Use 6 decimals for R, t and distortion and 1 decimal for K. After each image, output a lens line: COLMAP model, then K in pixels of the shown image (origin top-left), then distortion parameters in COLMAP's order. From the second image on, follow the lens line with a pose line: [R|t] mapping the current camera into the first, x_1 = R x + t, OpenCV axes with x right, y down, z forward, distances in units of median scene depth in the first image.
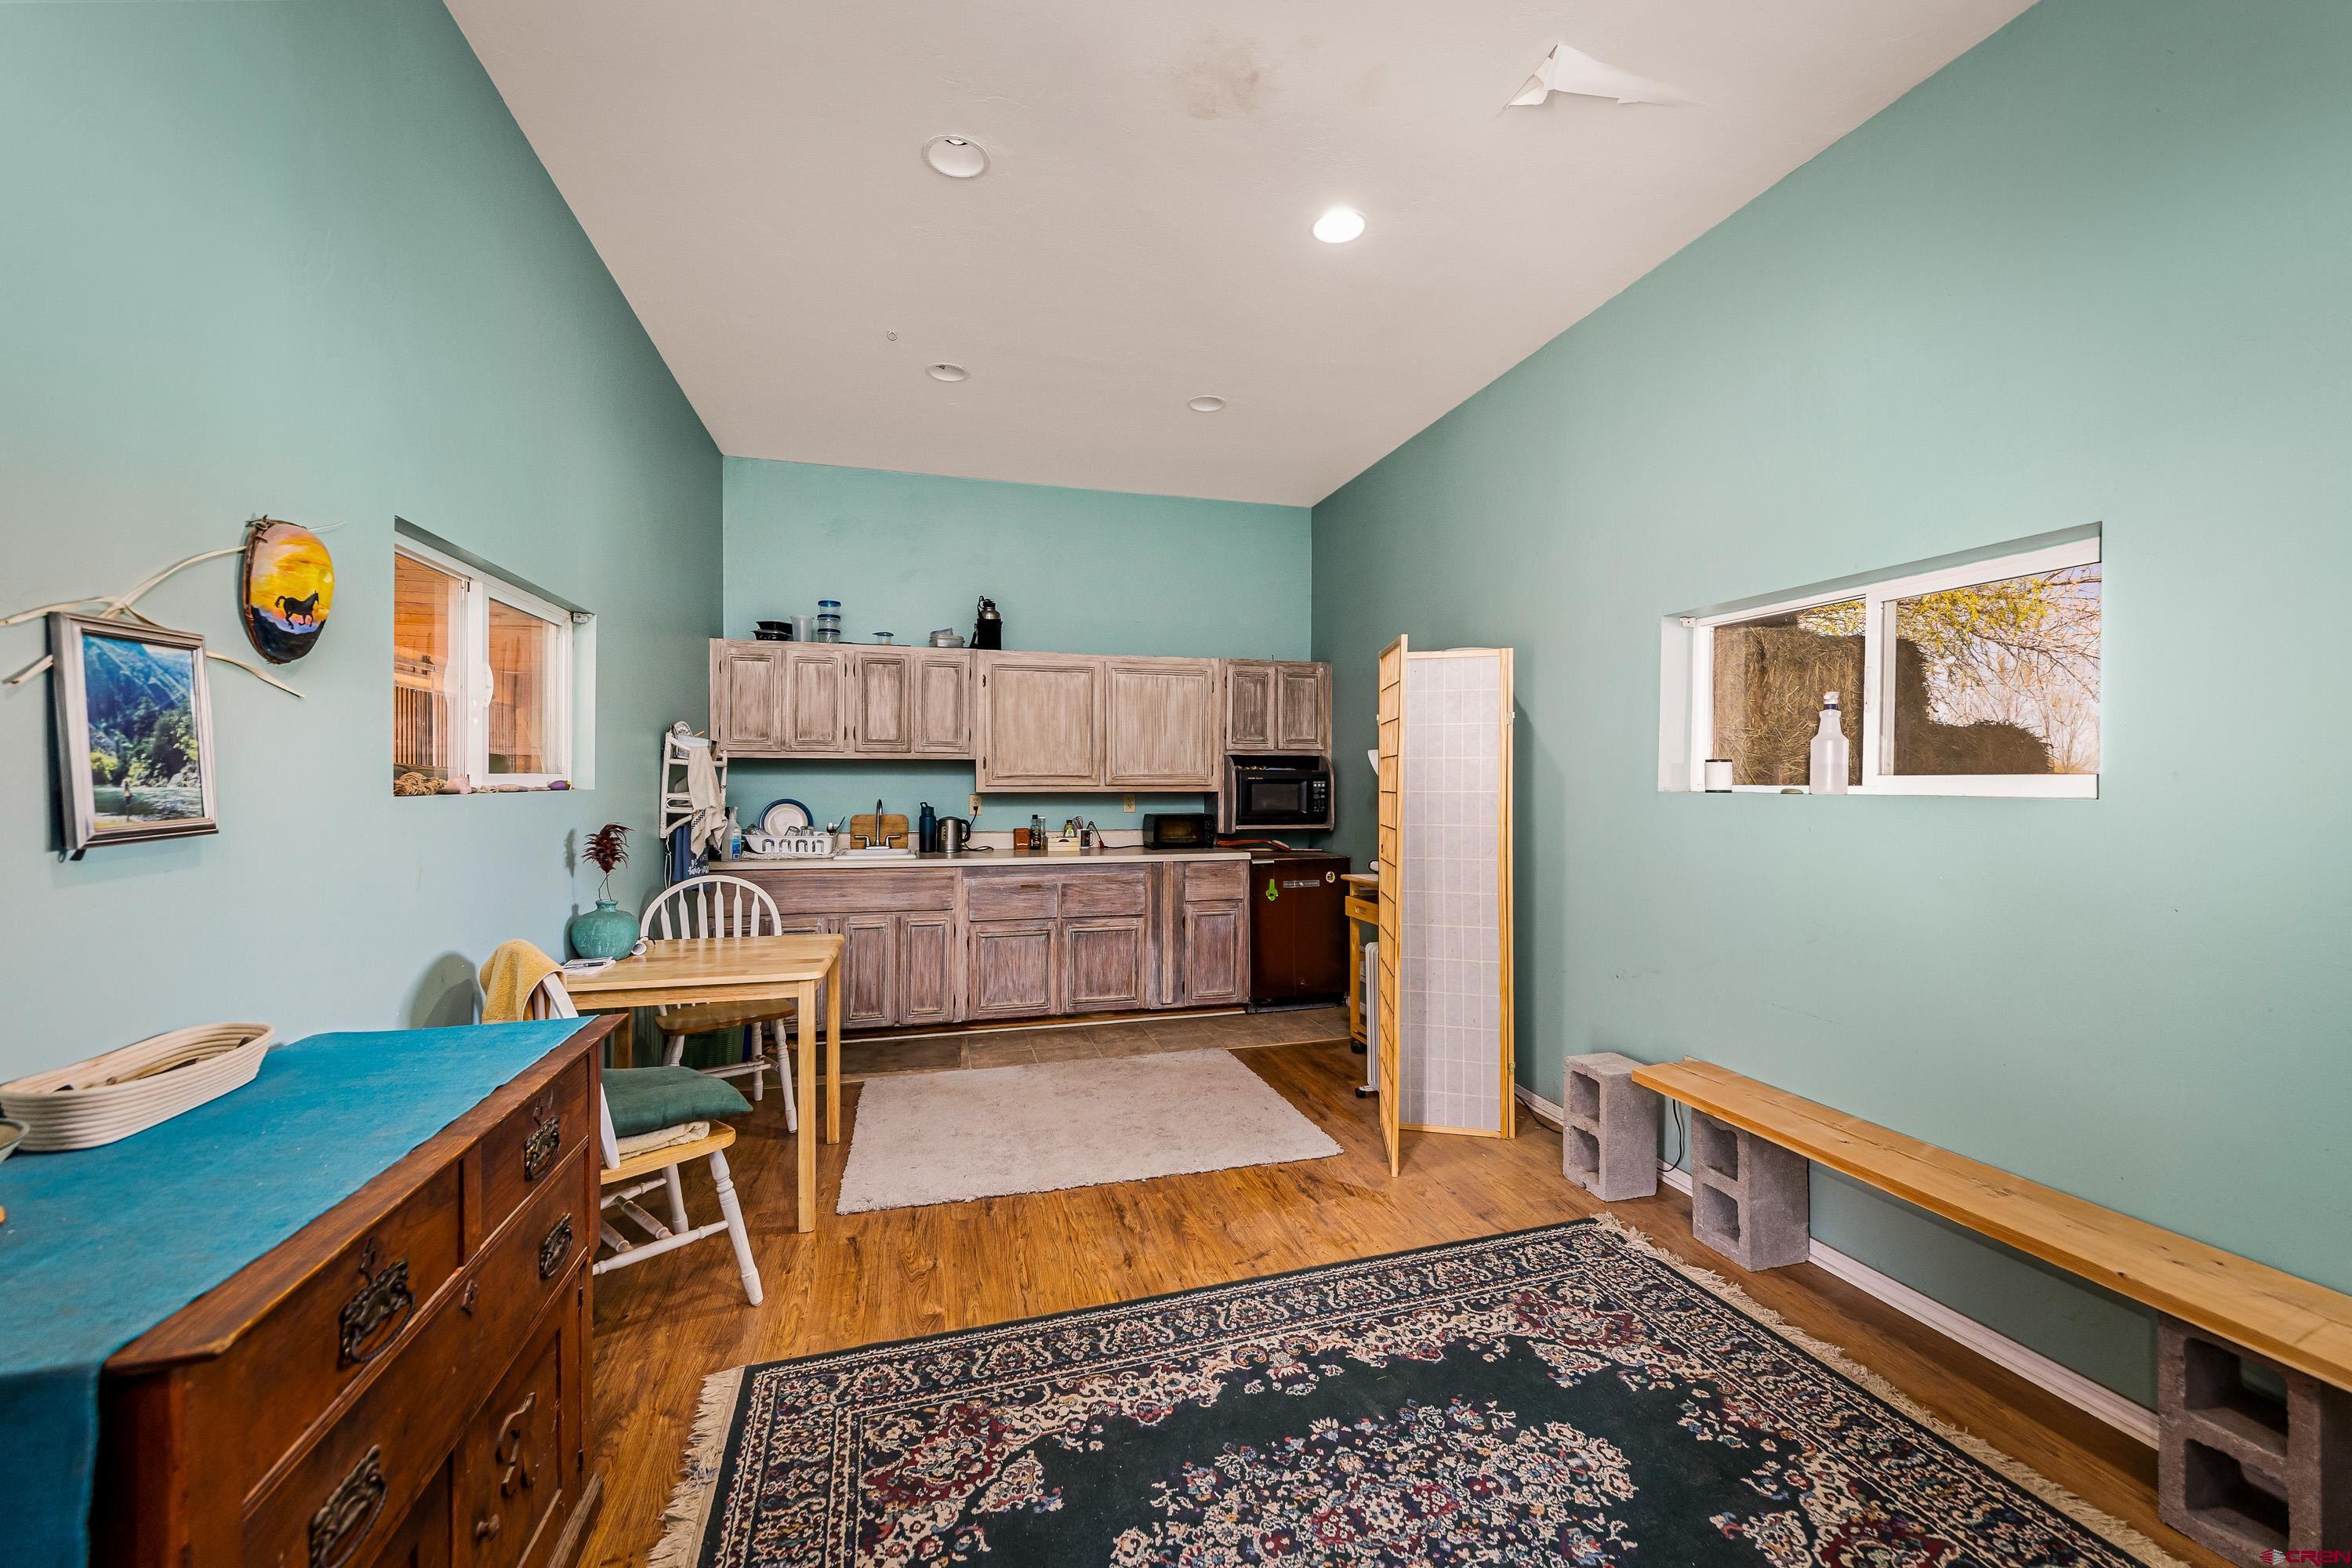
lens RADIAL K [[900.4, 0, 1176.5], [0, 900.4, 783.1], [0, 0, 1]] dist [0.008799, -0.000513]
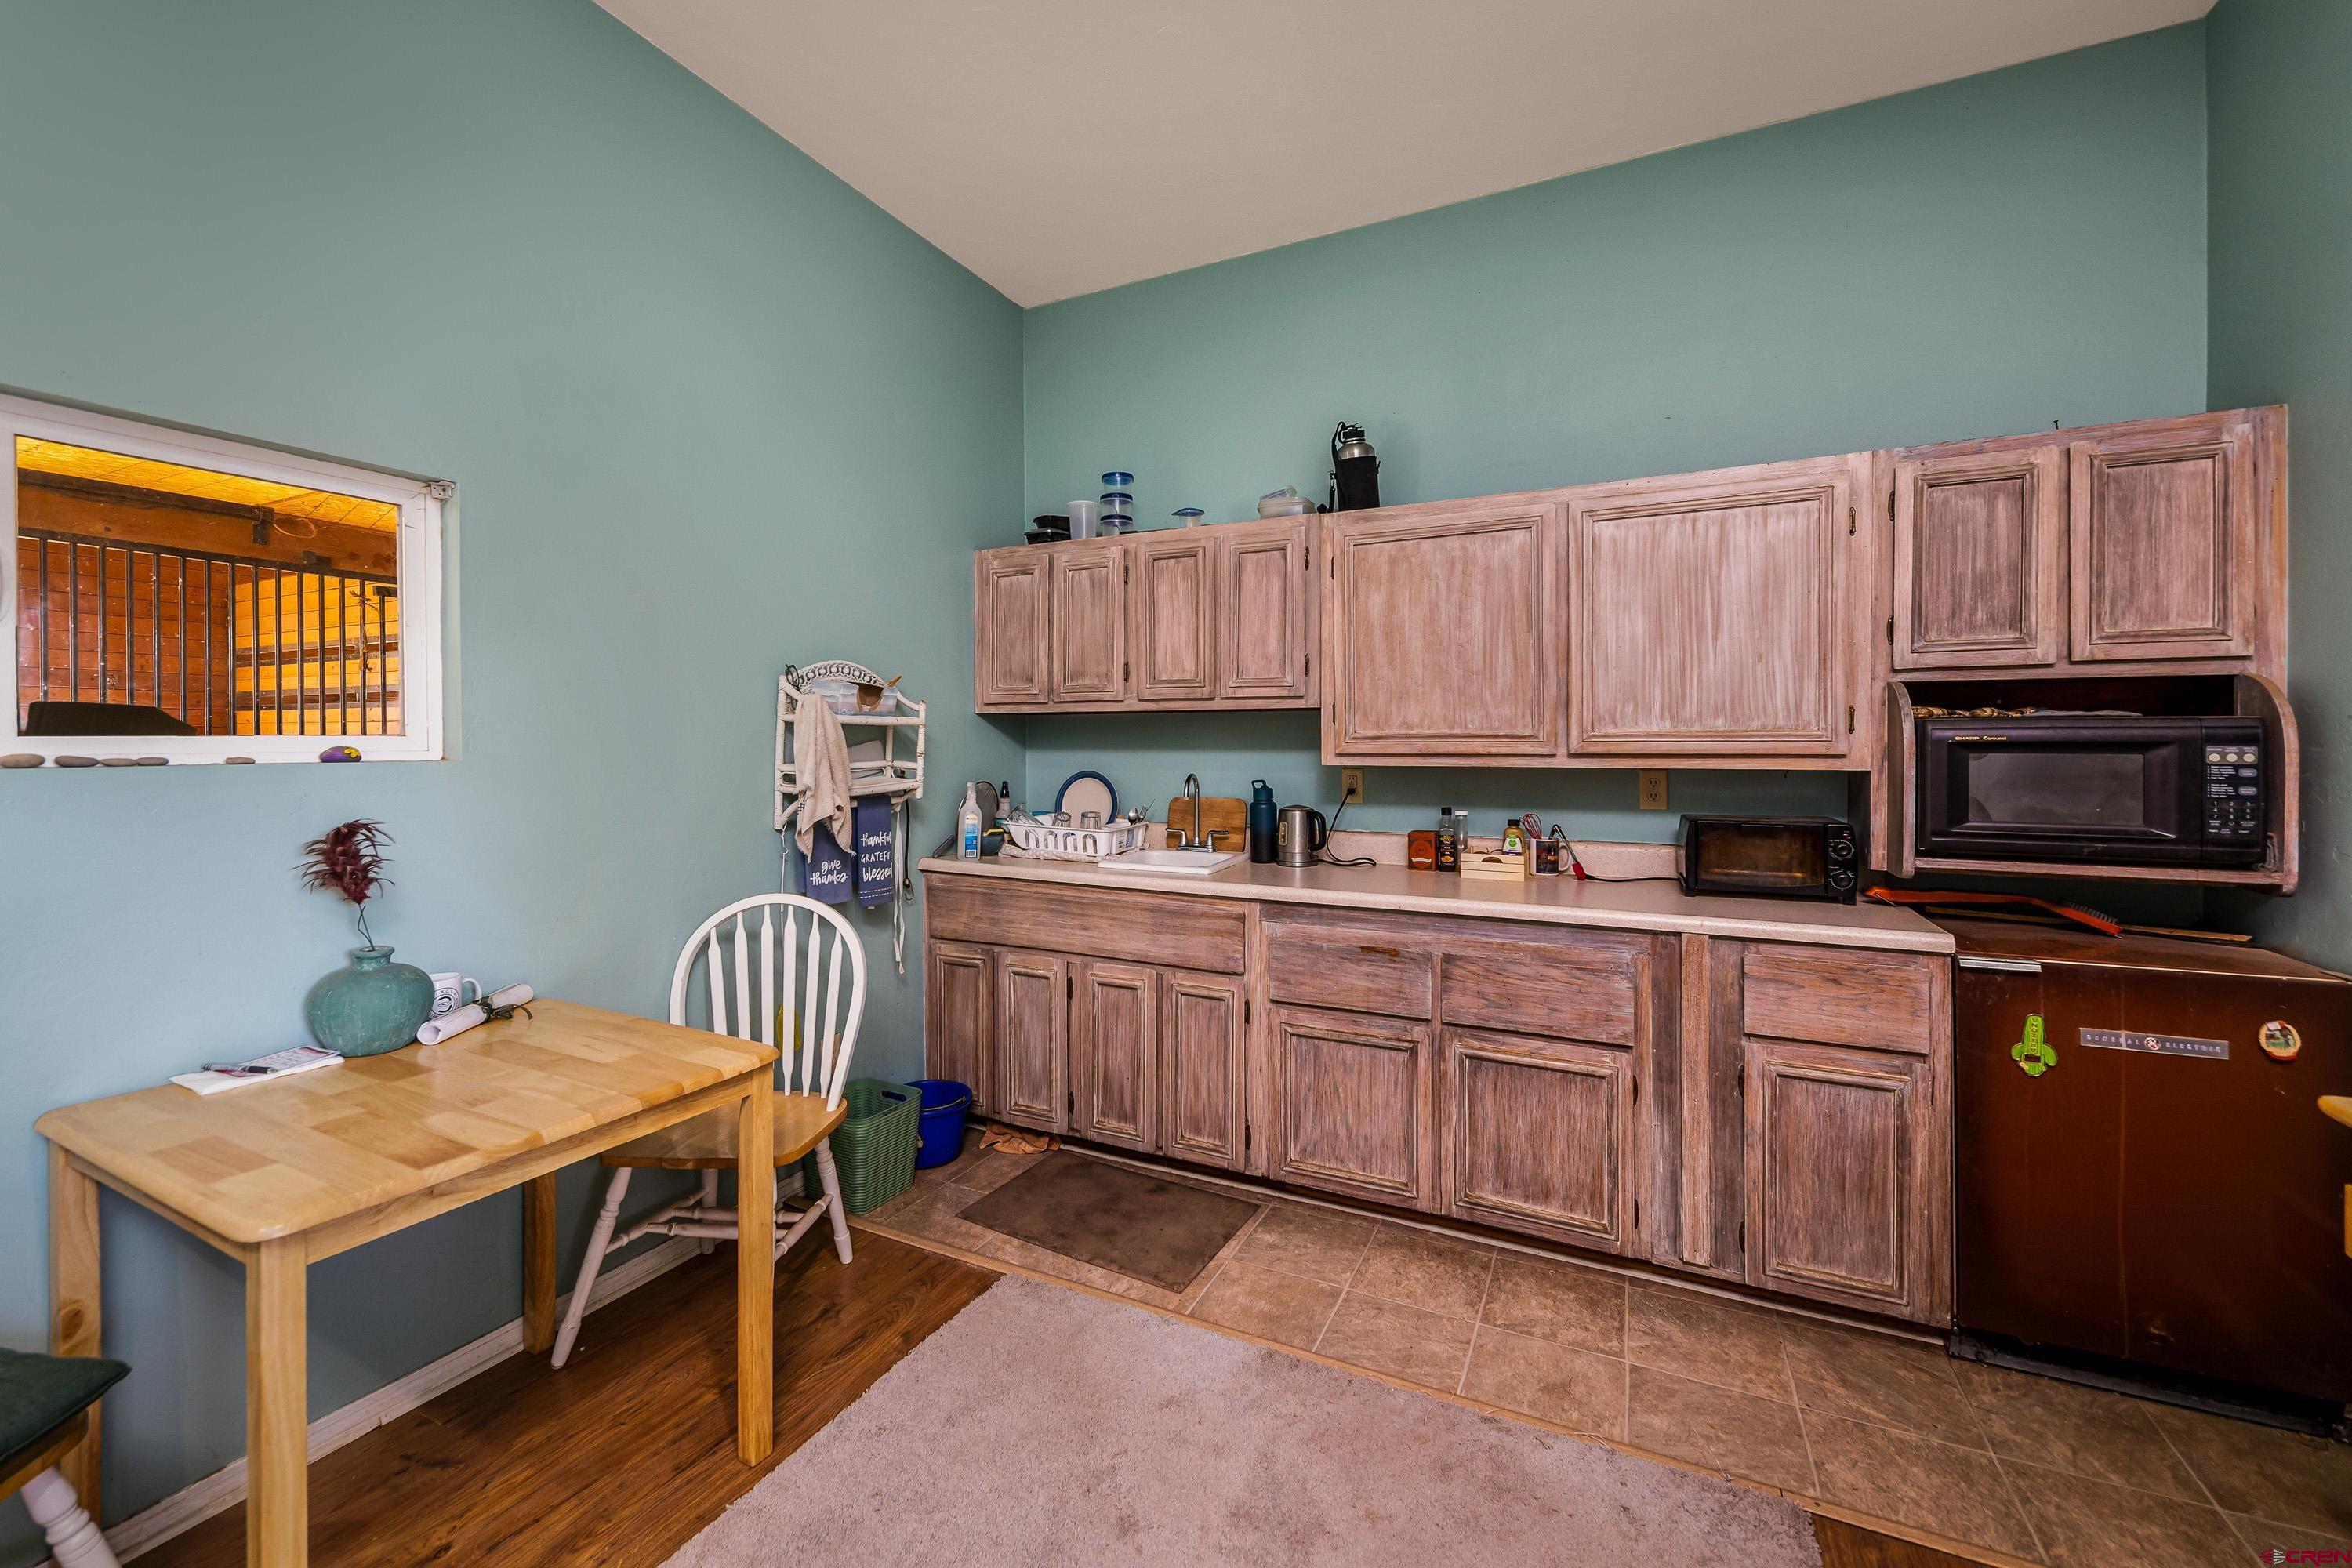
lens RADIAL K [[900.4, 0, 1216.7], [0, 900.4, 744.2], [0, 0, 1]] dist [0.008799, -0.000513]
pose [[0.756672, 0.000597, -0.653794, 0.099455], [-0.000556, 1.000000, 0.000271, -0.003096], [0.653794, 0.000159, 0.756673, 0.524759]]
